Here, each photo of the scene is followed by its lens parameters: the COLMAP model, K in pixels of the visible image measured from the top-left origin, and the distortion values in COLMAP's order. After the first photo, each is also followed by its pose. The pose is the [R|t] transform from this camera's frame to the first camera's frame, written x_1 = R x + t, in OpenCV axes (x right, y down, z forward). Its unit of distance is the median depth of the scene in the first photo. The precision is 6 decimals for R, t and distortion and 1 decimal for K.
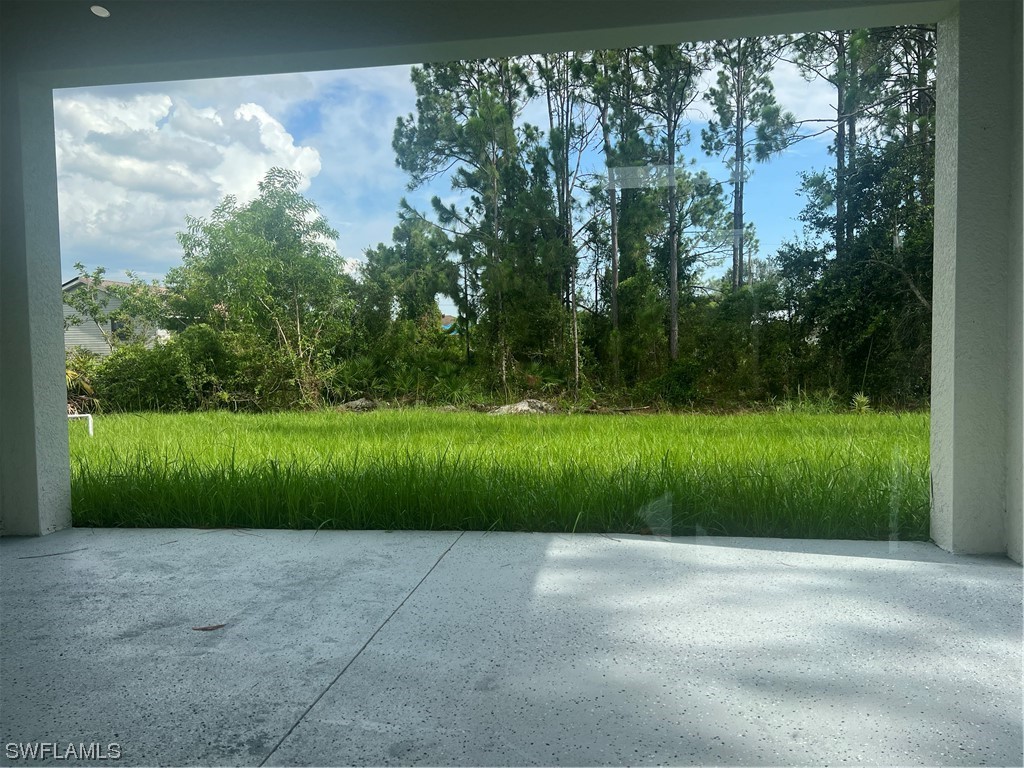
lens RADIAL K [[771.3, 0, 513.8], [0, 771.3, 386.1], [0, 0, 1]] dist [0.067313, -0.080596]
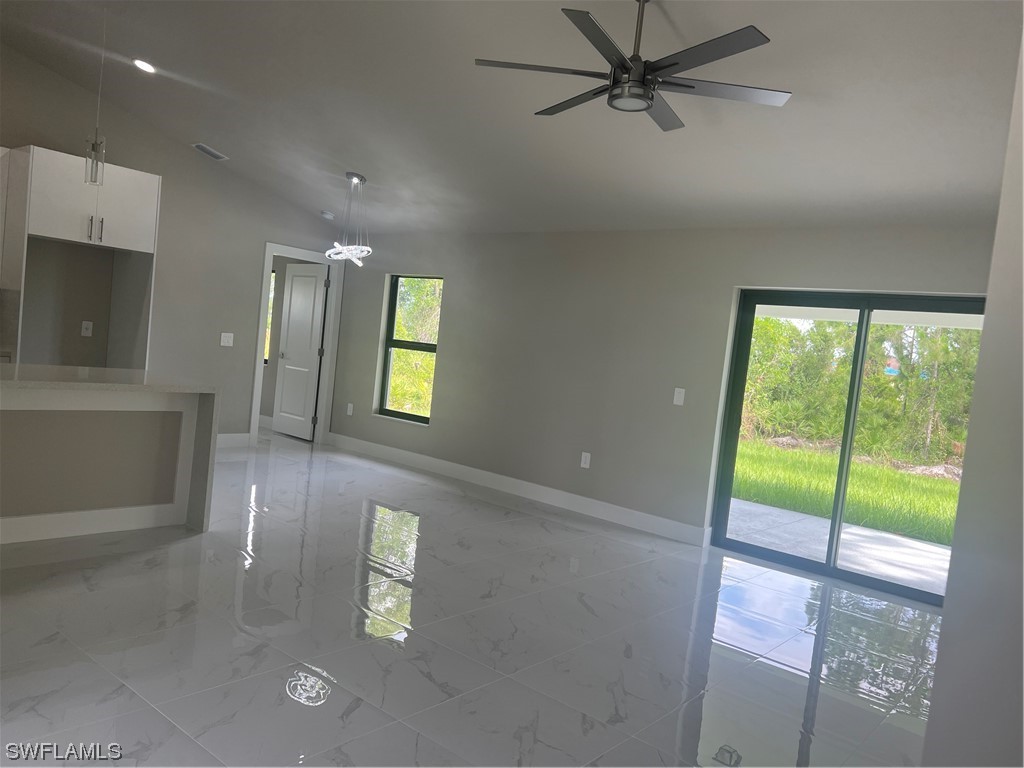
lens RADIAL K [[771.3, 0, 513.8], [0, 771.3, 386.1], [0, 0, 1]] dist [0.067313, -0.080596]
pose [[0.844628, 0.141127, -0.516418, 0.057647], [-0.154001, 0.987905, 0.018099, -0.018407], [0.512726, 0.064241, 0.856146, -0.266591]]
